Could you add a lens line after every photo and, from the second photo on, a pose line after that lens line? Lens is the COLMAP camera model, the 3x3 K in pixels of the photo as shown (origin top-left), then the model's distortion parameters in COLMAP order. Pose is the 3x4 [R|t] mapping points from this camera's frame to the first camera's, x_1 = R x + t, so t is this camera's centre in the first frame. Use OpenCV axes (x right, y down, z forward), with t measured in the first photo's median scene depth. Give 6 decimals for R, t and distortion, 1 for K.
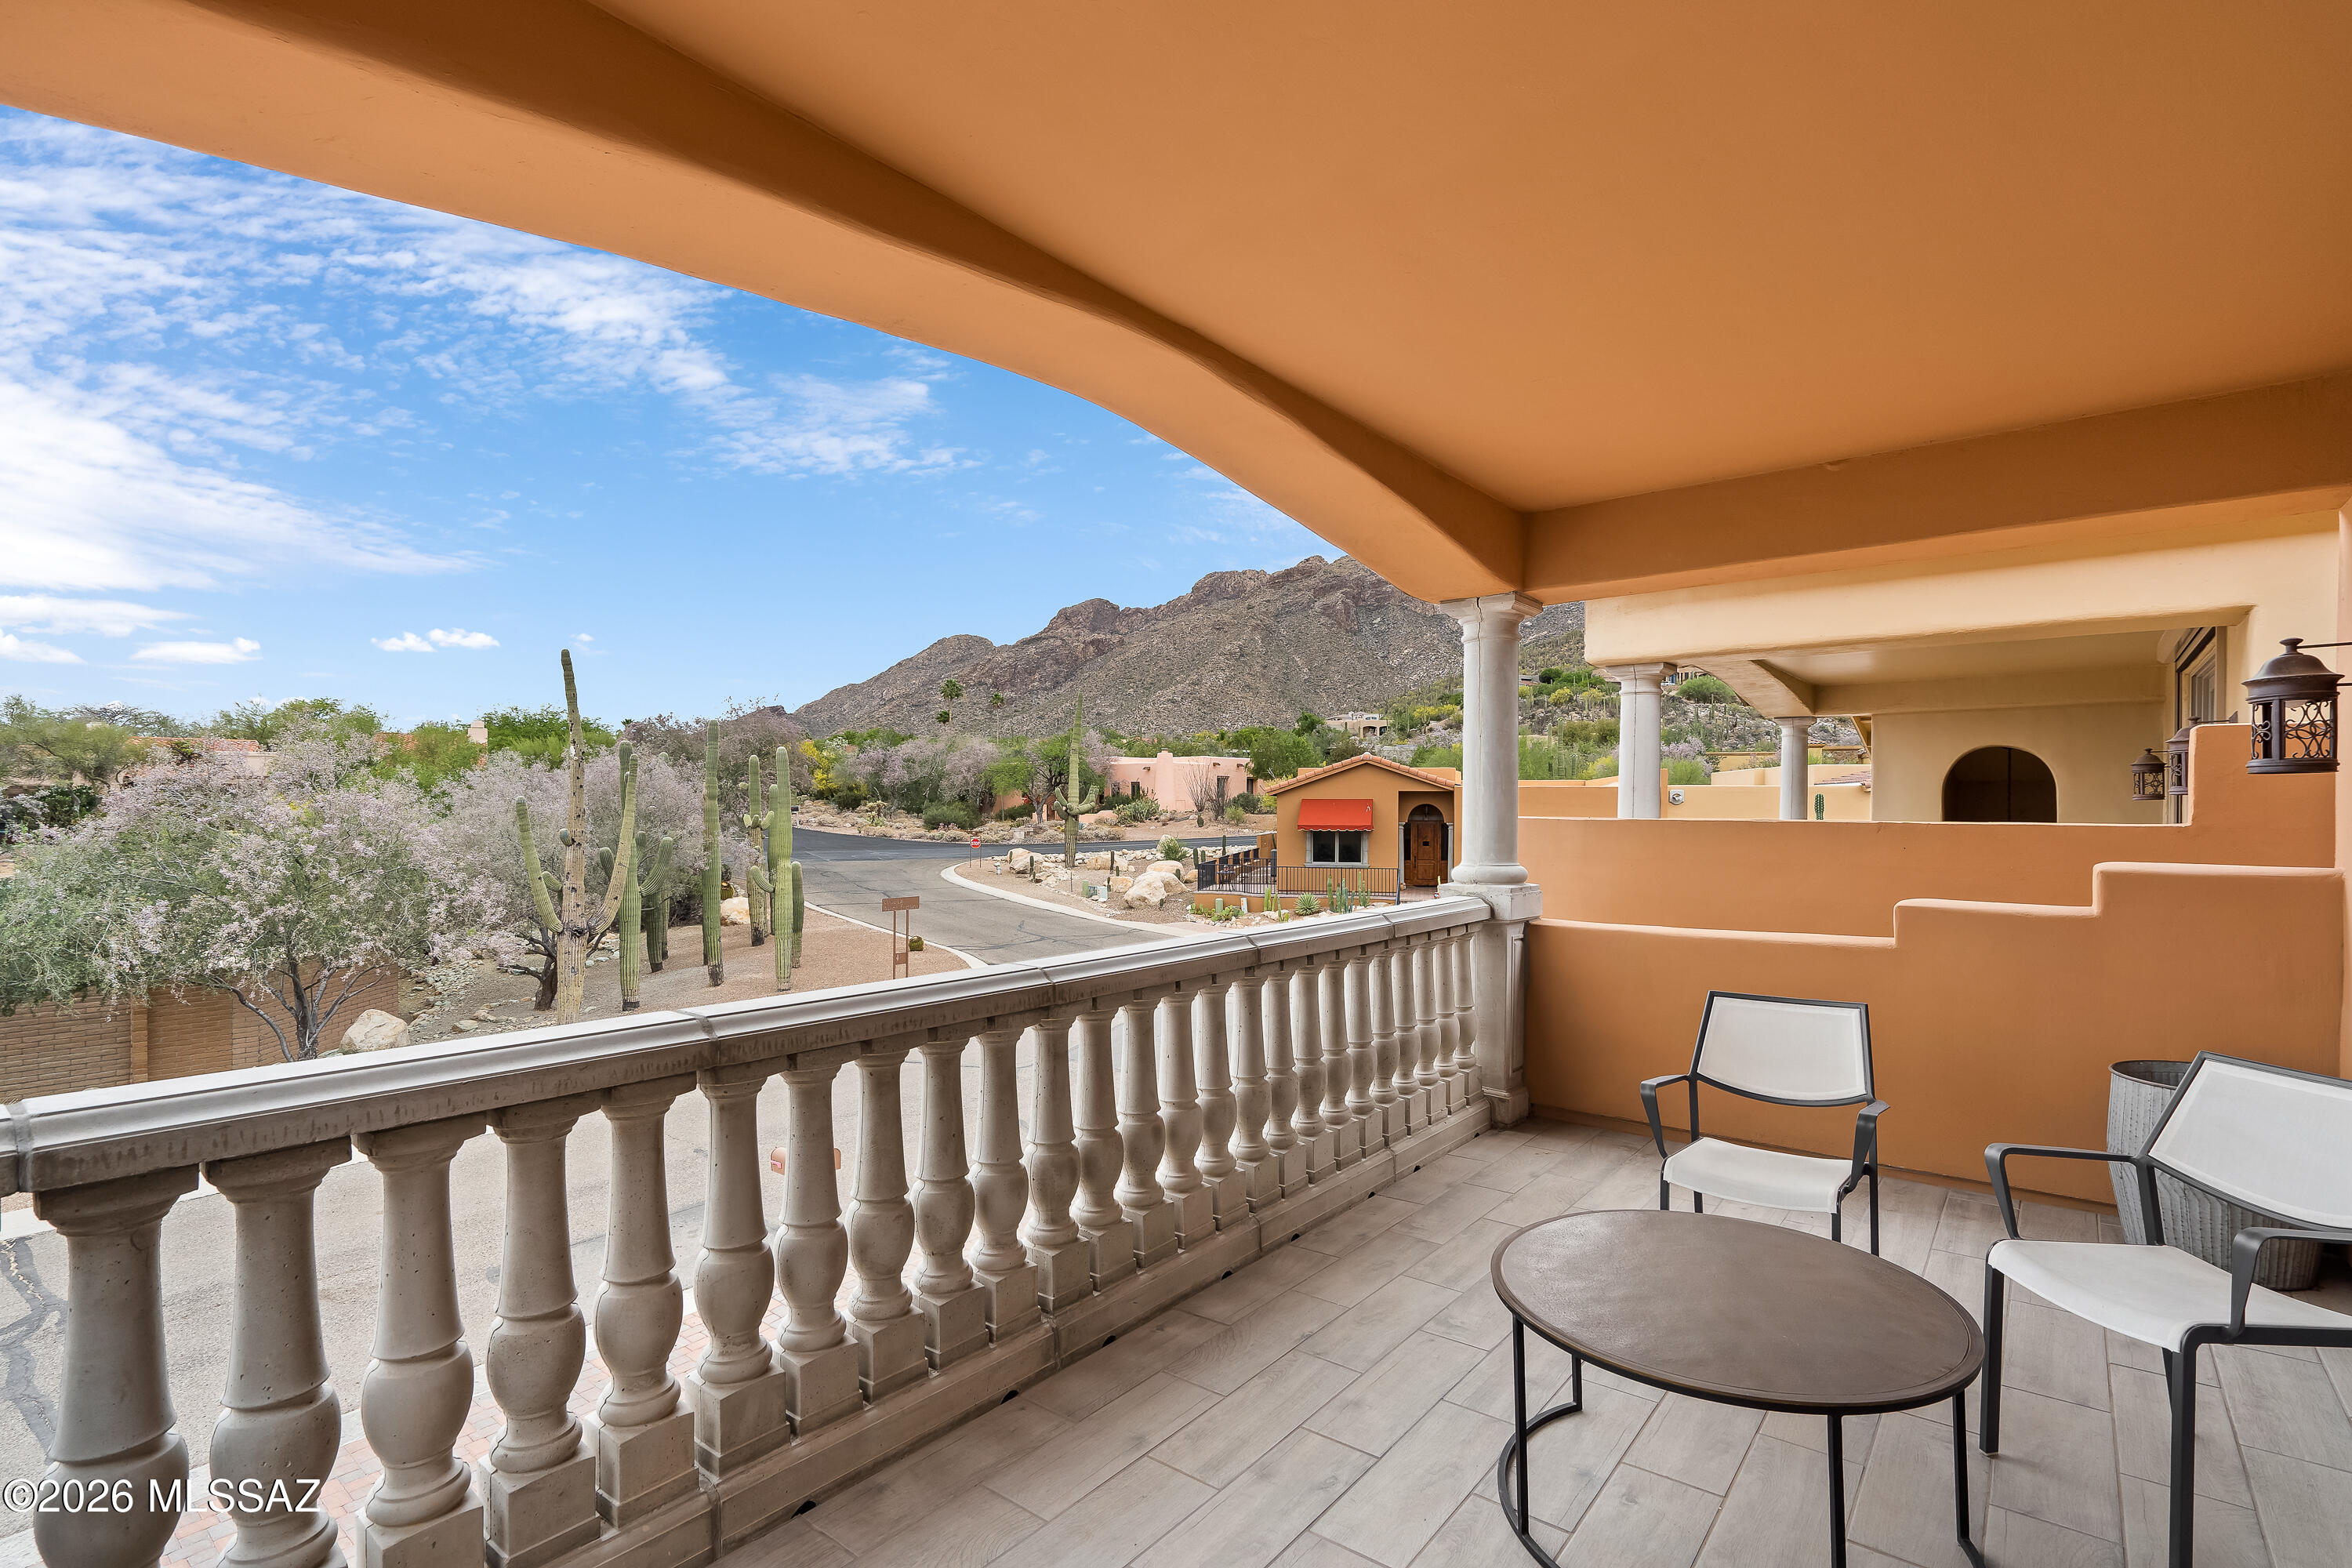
lens RADIAL K [[1073.8, 0, 1179.9], [0, 1073.8, 799.7], [0, 0, 1]] dist [-0.001260, 0.000527]
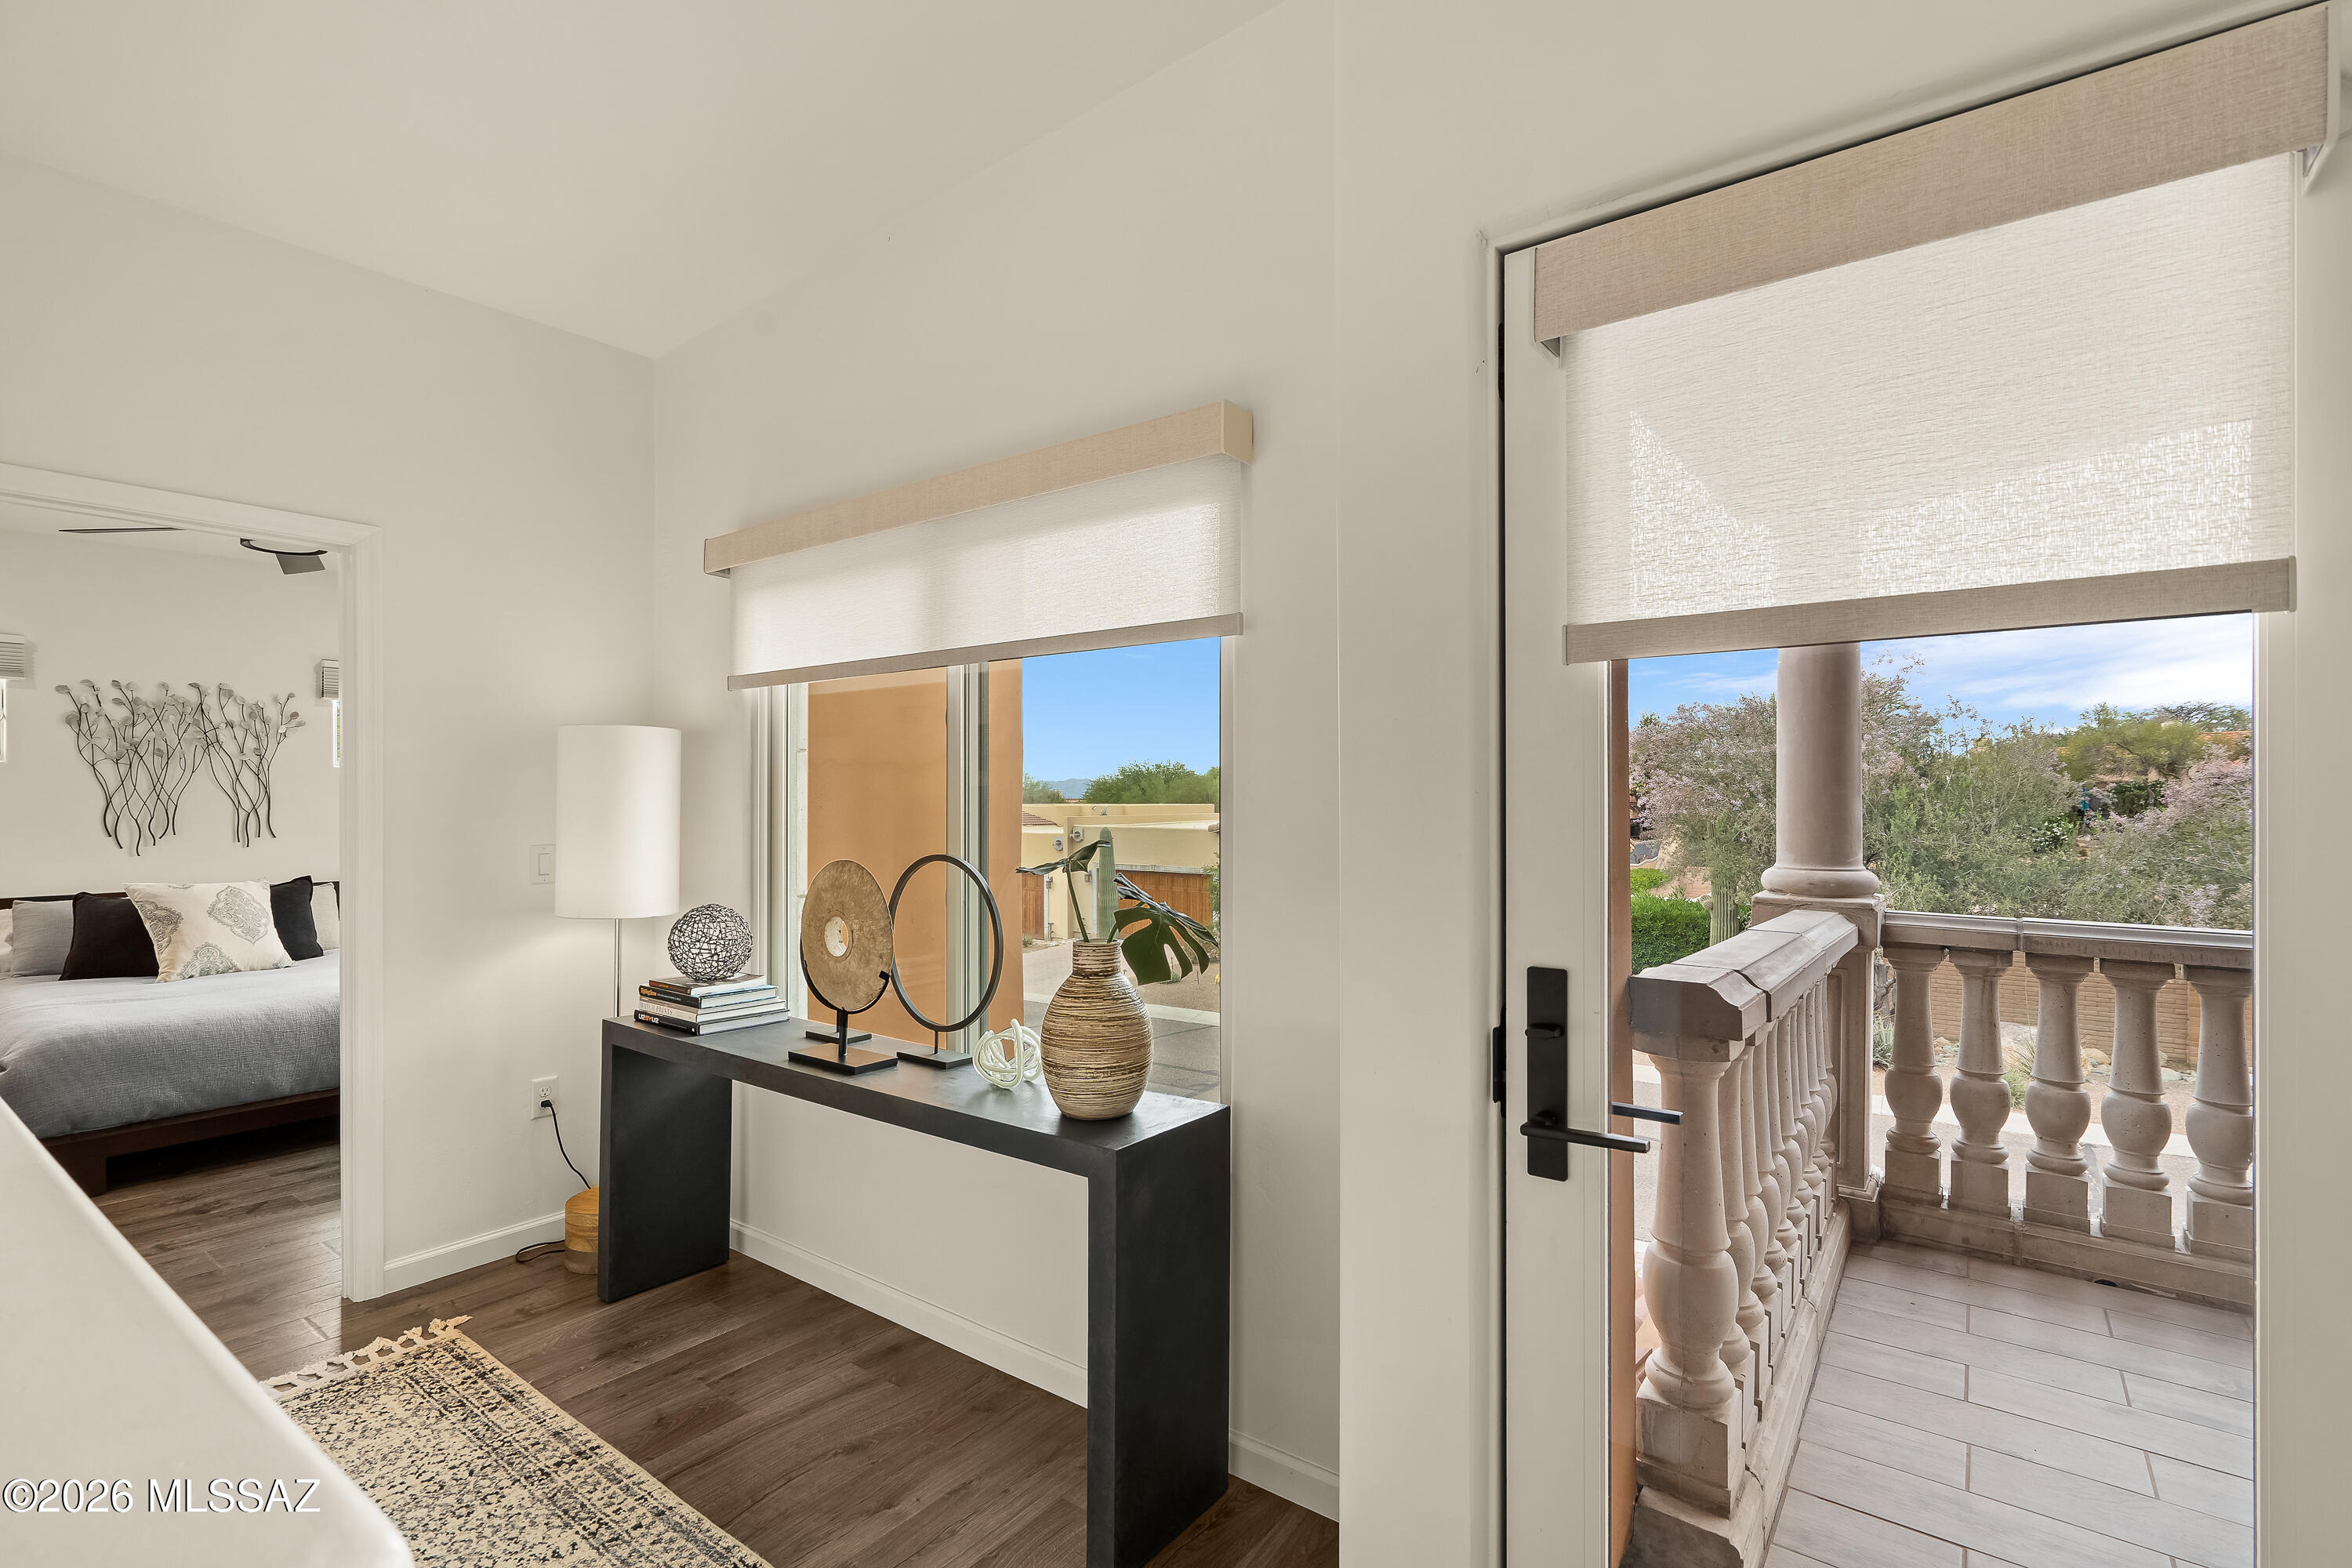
lens RADIAL K [[1073.8, 0, 1178.5], [0, 1073.8, 789.2], [0, 0, 1]] dist [-0.001260, 0.000527]
pose [[0.031495, -0.005393, -0.999489, 0.082272], [0.000816, 0.999985, -0.005370, 0.001240], [0.999504, -0.000646, 0.031498, -0.062133]]
